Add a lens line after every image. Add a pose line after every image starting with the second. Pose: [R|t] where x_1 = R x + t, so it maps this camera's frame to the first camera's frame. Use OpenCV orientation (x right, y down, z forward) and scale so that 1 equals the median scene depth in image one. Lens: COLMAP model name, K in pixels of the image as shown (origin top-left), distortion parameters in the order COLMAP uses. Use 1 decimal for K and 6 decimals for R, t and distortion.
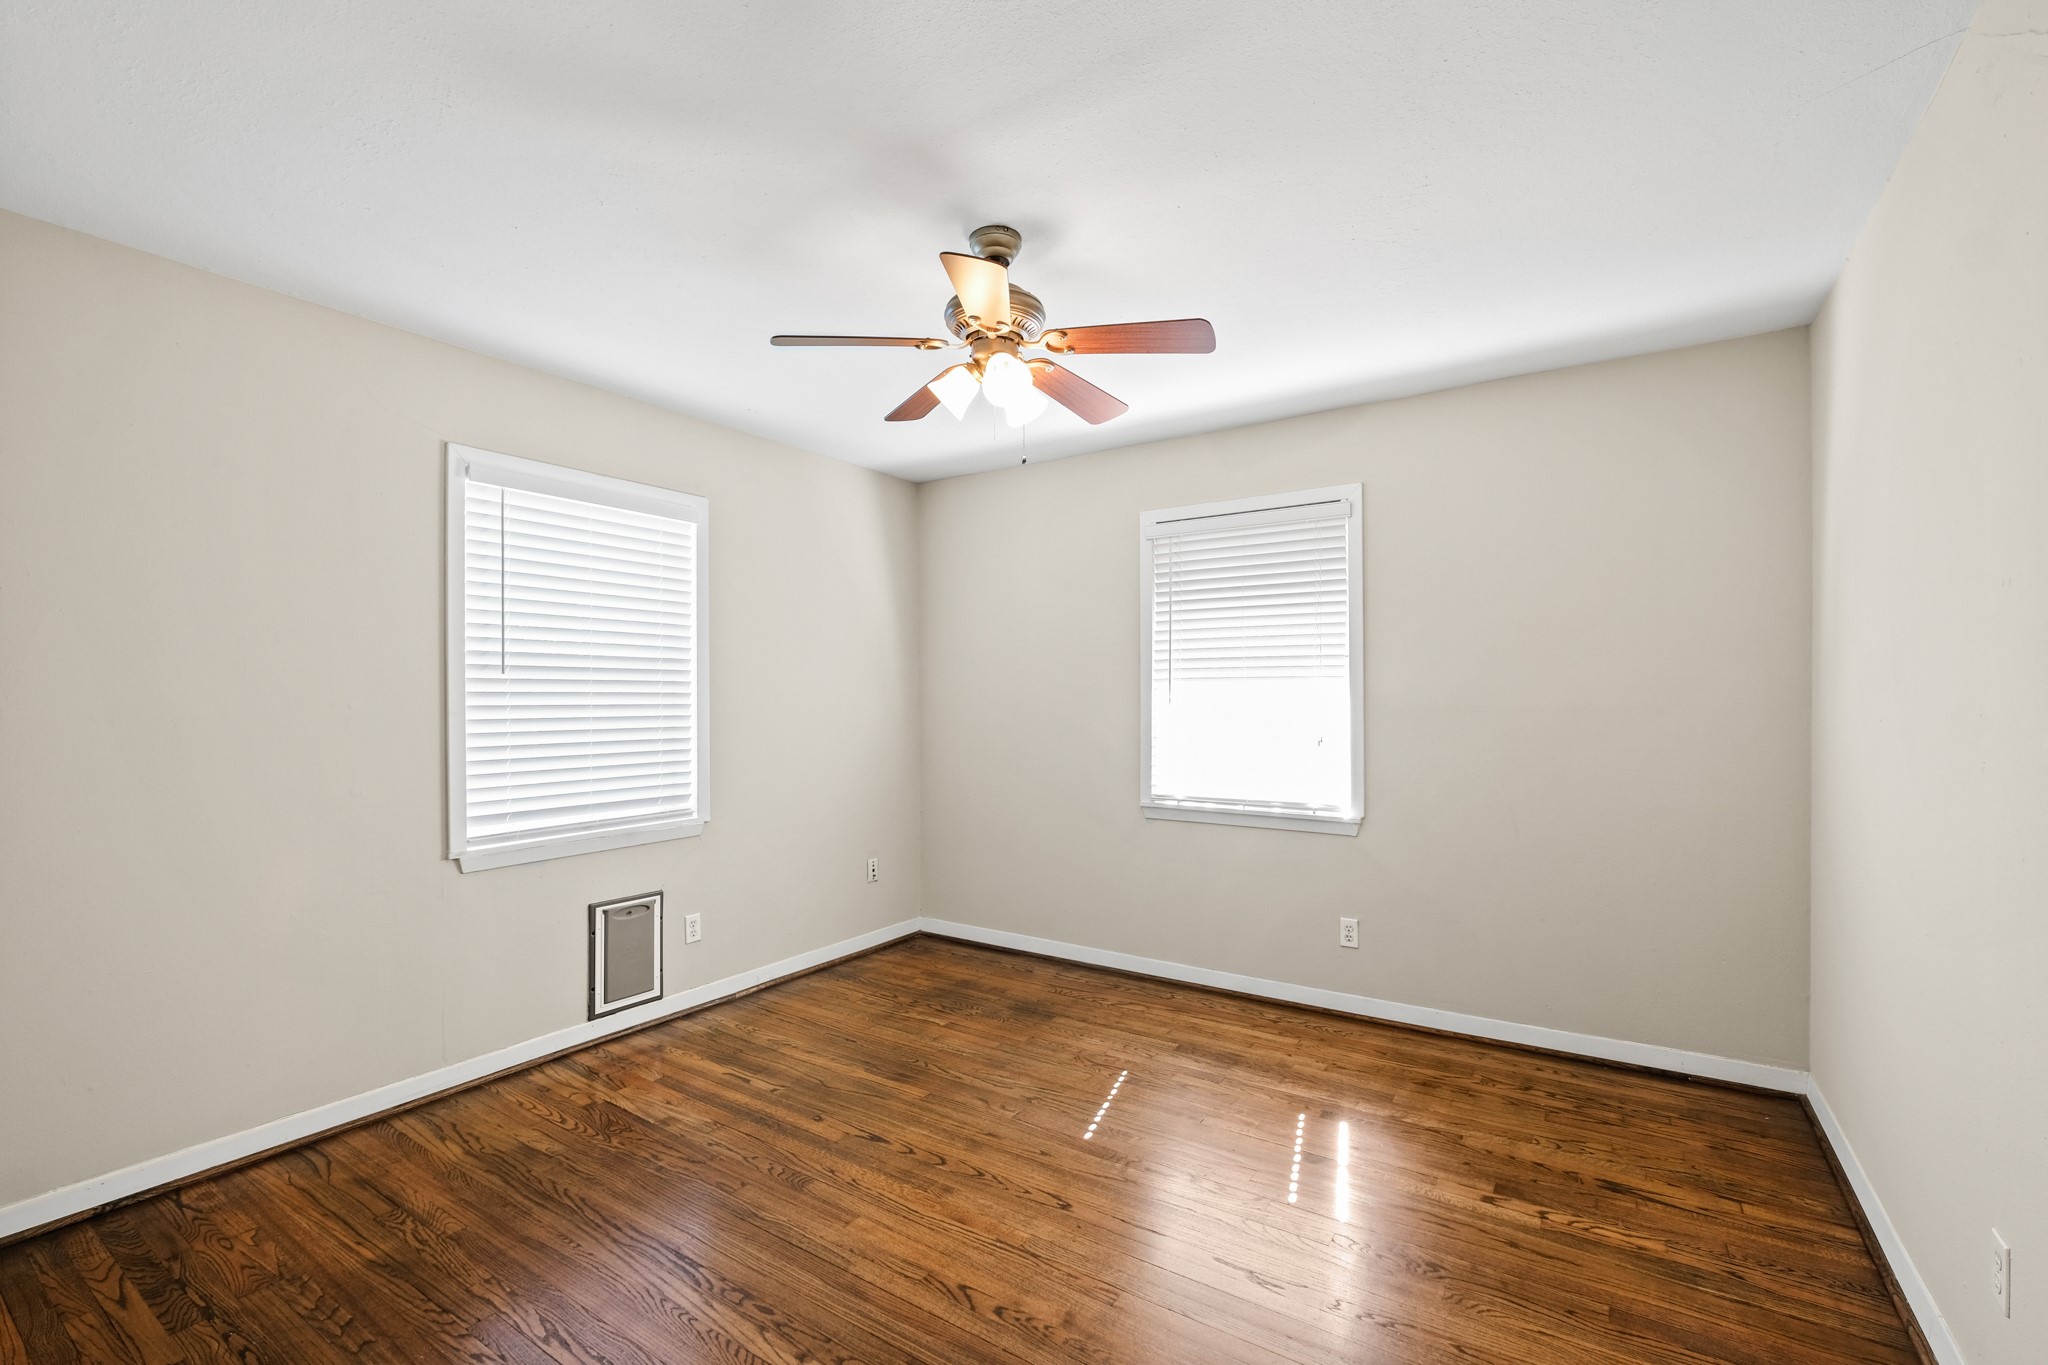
lens RADIAL K [[888.0, 0, 1020.8], [0, 888.0, 711.0], [0, 0, 1]] dist [0.000468, -0.000049]
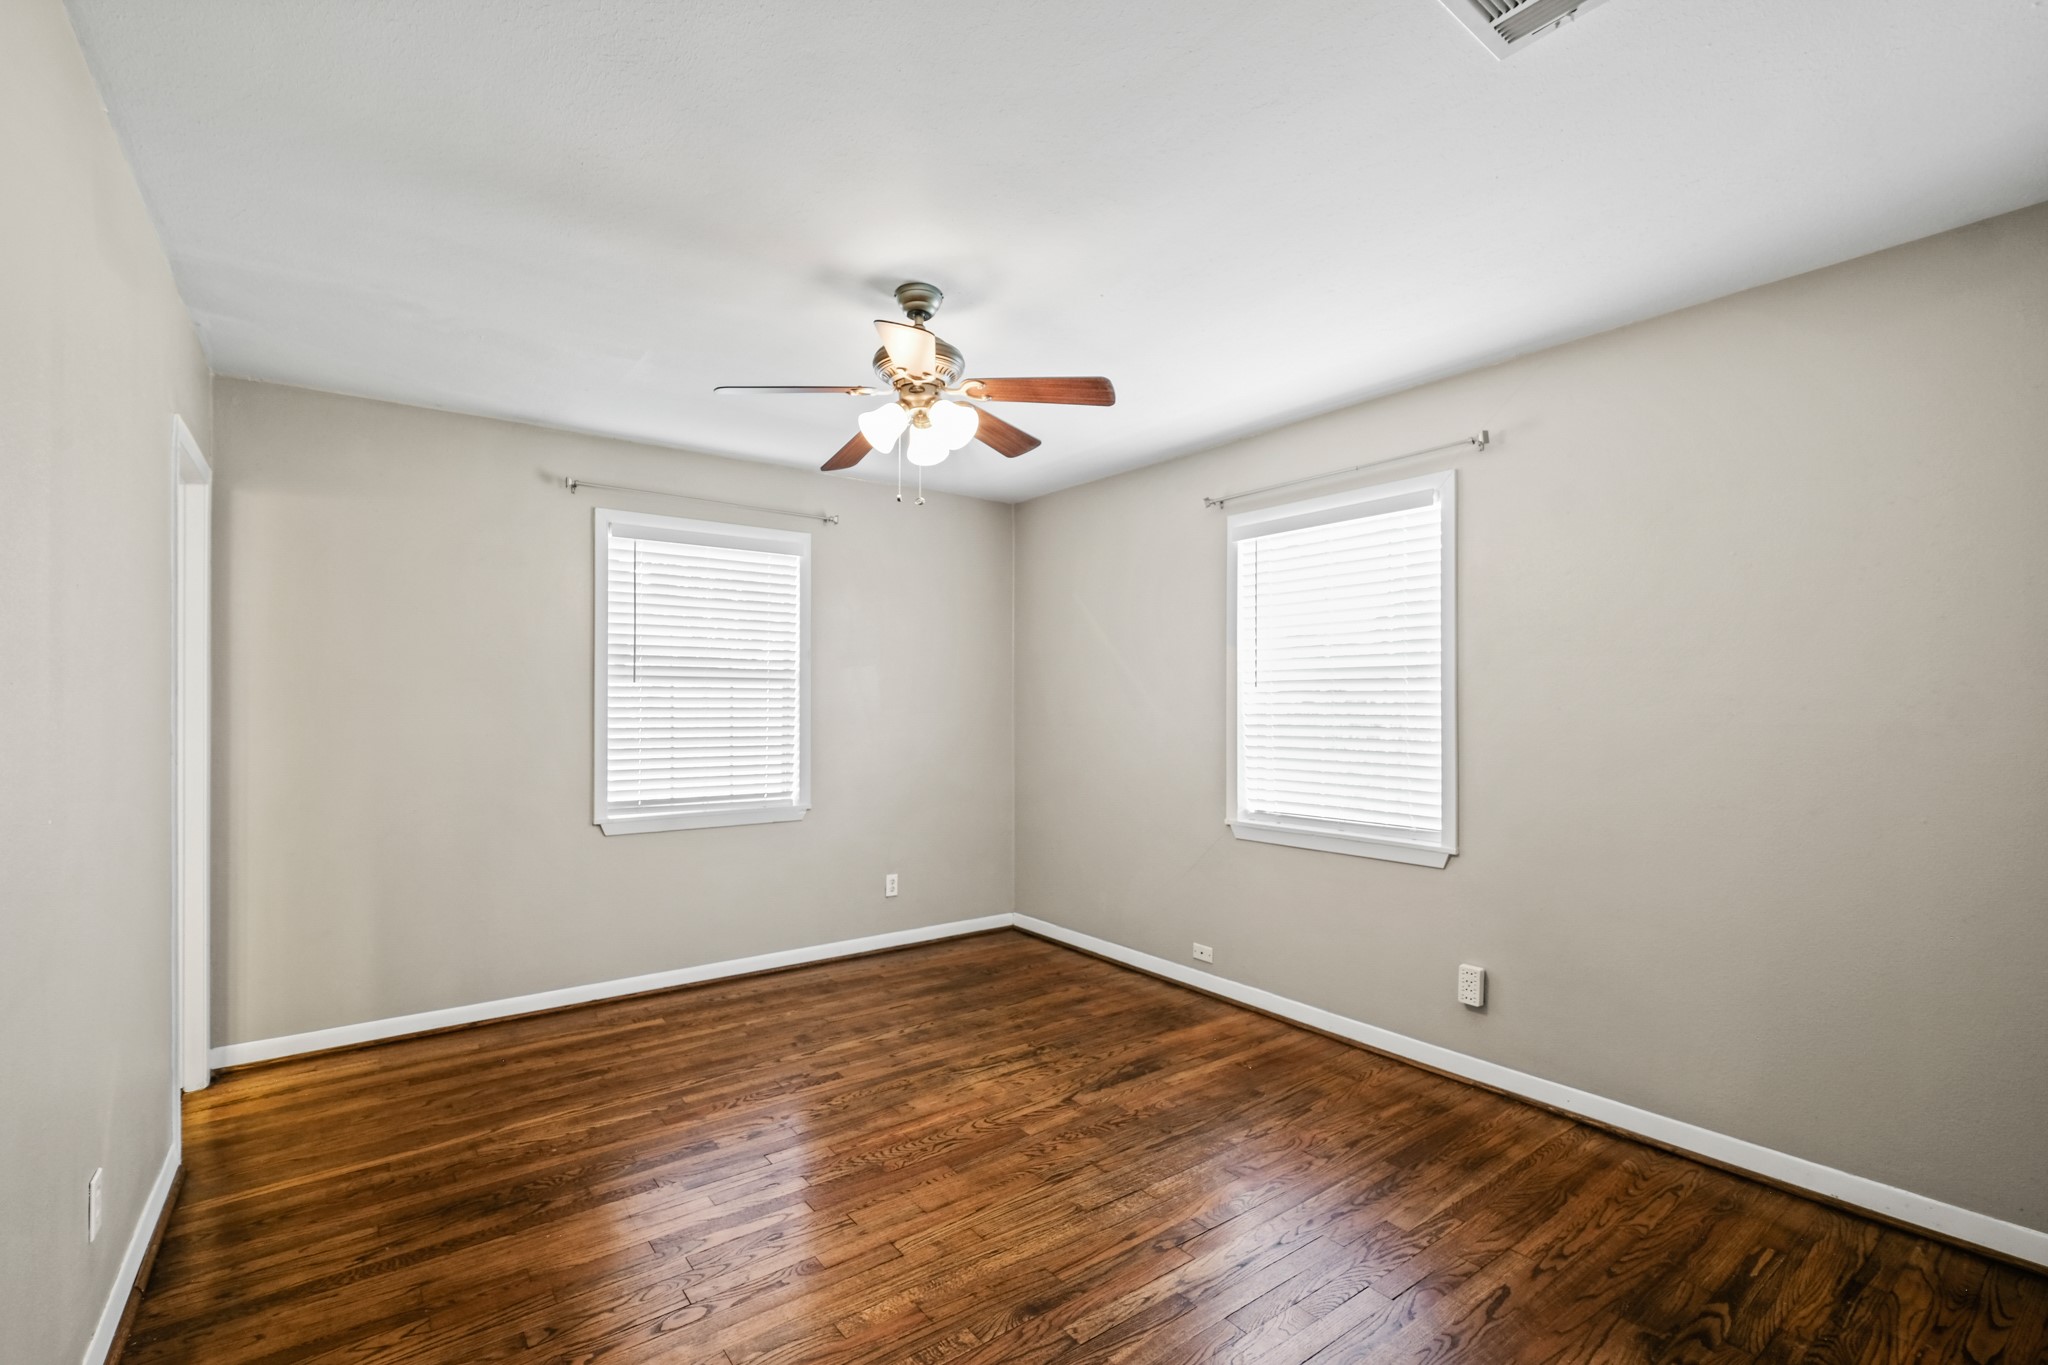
lens RADIAL K [[888.0, 0, 1020.8], [0, 888.0, 711.0], [0, 0, 1]] dist [0.000468, -0.000049]
pose [[0.925181, 0.020901, -0.378949, 0.438576], [-0.023485, 0.999722, -0.002196, -0.011089], [0.378798, 0.010931, 0.925415, 0.016258]]
